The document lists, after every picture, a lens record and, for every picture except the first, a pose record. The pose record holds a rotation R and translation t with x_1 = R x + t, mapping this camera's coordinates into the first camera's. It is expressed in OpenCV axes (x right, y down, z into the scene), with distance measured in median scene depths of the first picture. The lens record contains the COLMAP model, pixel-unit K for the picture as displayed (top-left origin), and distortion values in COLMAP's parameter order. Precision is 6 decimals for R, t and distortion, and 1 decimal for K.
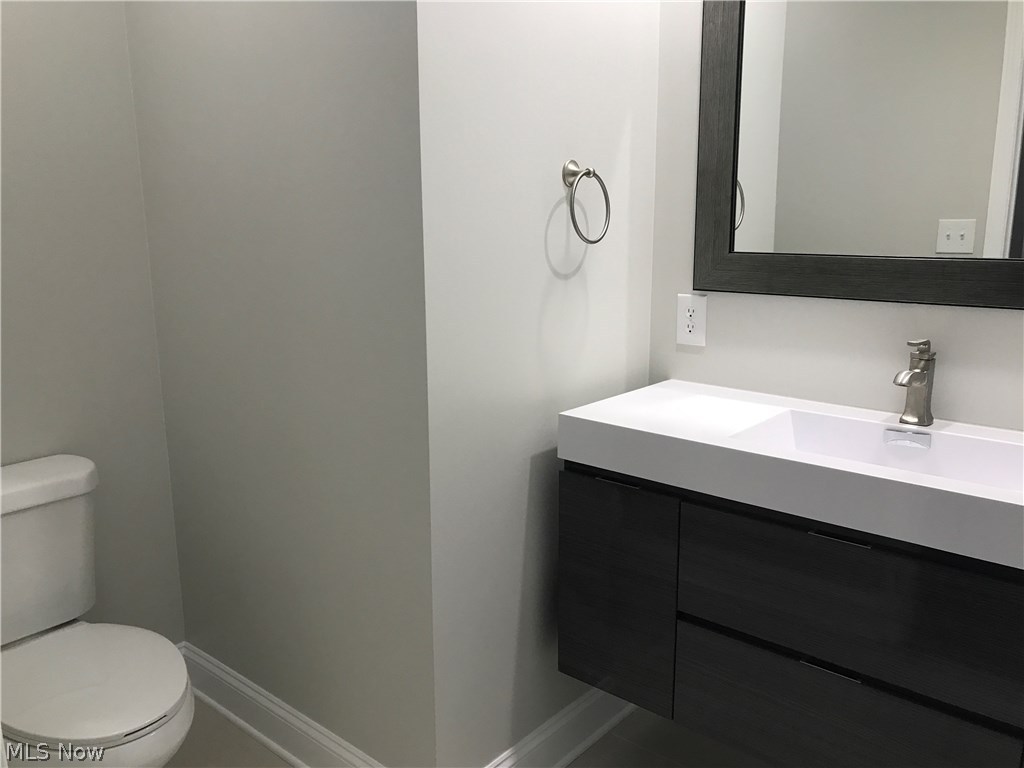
lens RADIAL K [[835.6, 0, 507.1], [0, 835.6, 369.7], [0, 0, 1]] dist [0.042142, -0.011022]
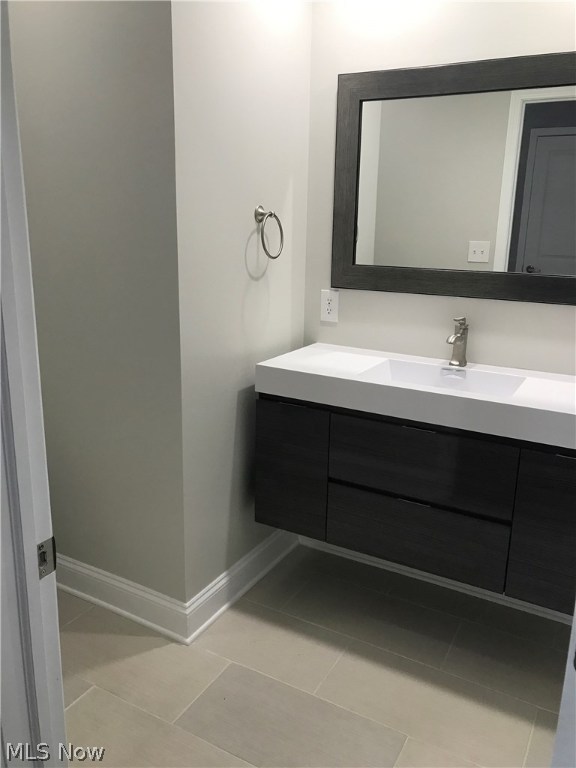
lens RADIAL K [[626.7, 0, 290.9], [0, 626.7, 374.7], [0, 0, 1]] dist [0.042142, -0.011022]
pose [[0.979863, -0.022200, 0.198431, -0.110162], [0.011588, 0.998448, 0.054481, 0.007371], [-0.199333, -0.051084, 0.978599, -0.202483]]
